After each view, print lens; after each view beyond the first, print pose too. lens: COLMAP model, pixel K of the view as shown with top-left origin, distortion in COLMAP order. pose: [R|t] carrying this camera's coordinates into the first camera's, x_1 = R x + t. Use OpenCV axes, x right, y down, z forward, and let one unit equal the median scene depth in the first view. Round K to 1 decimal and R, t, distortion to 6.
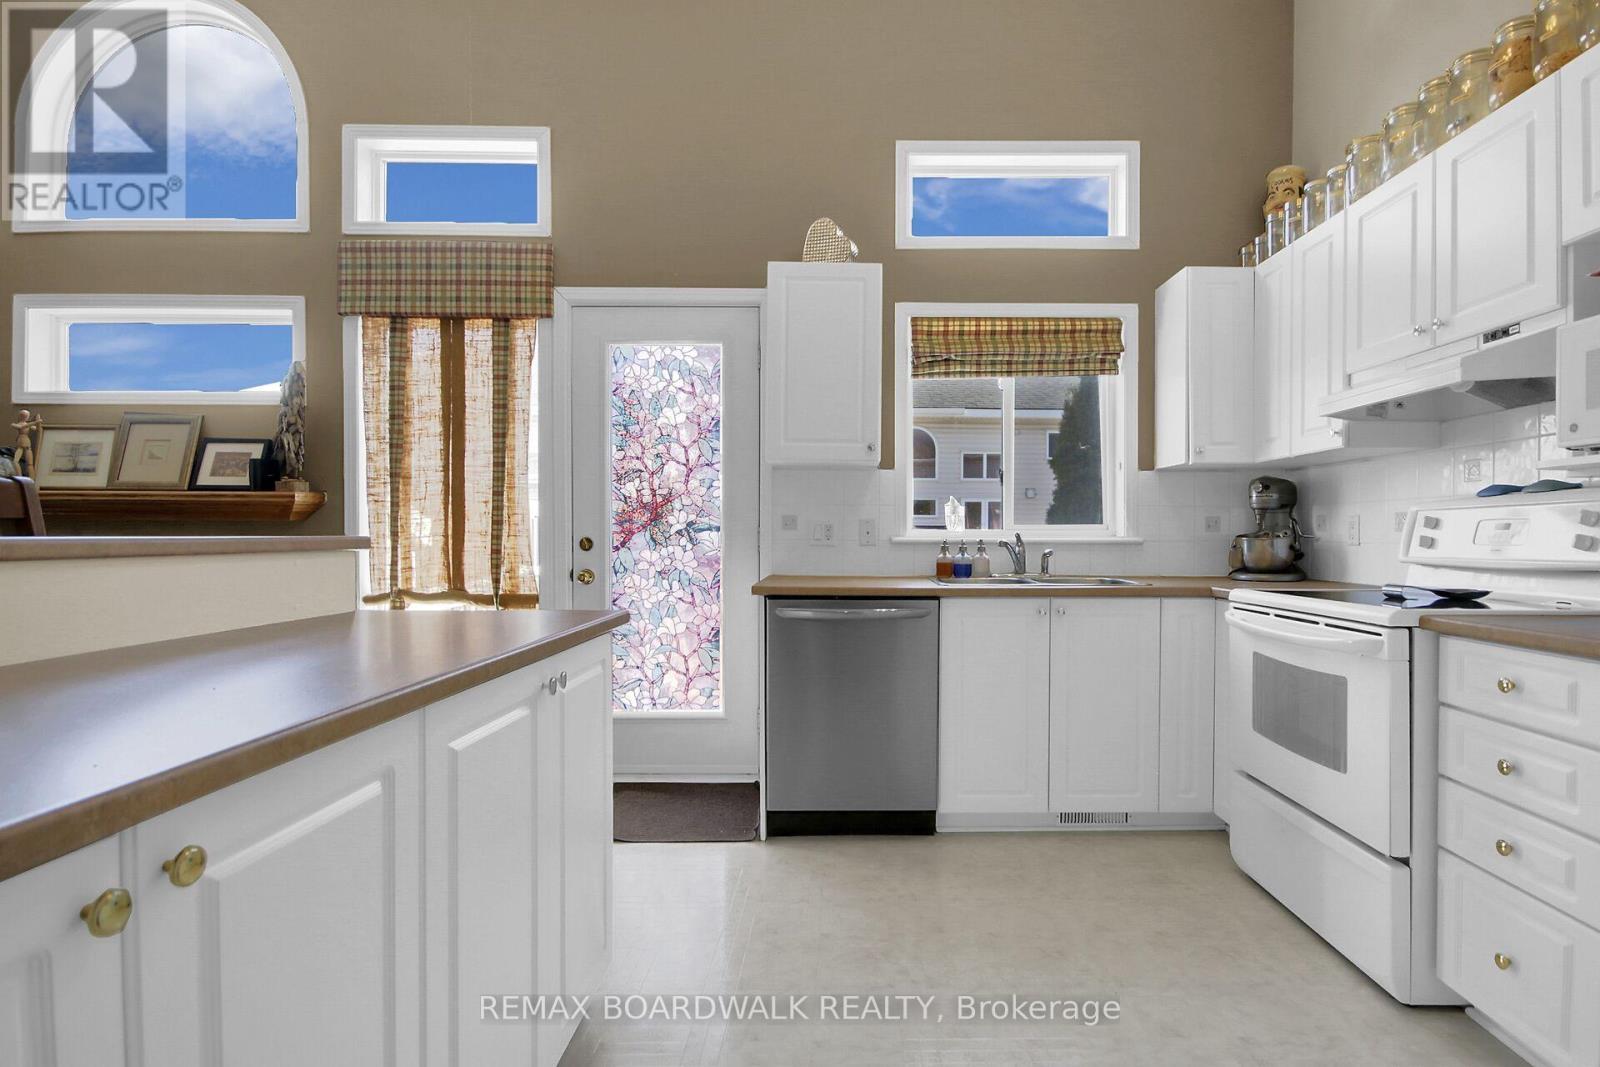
lens RADIAL K [[806.0, 0, 830.2], [0, 806.0, 537.7], [0, 0, 1]] dist [0.005188, 0.000275]
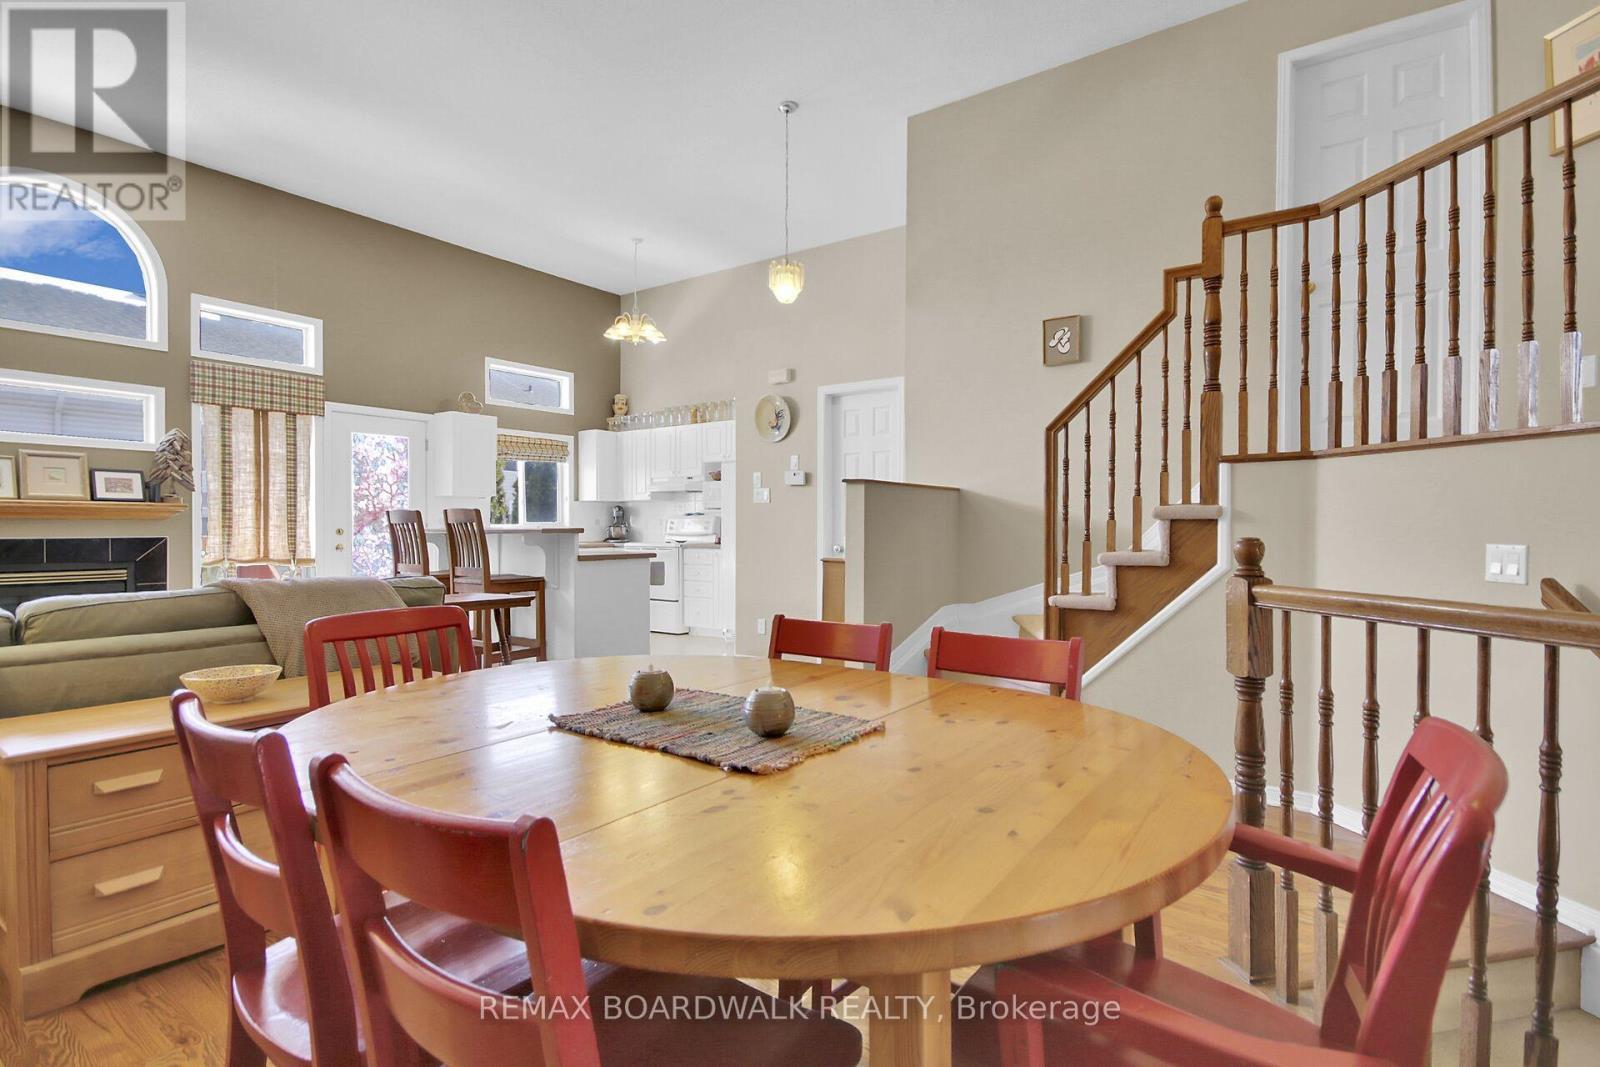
lens RADIAL K [[776.4, 0, 827.0], [0, 776.4, 530.6], [0, 0, 1]] dist [0.017096, -0.010942]
pose [[0.573414, -0.006519, 0.819240, -1.188947], [0.005756, 0.999976, 0.003929, 0.004445], [-0.819246, 0.002463, 0.573437, -1.084538]]
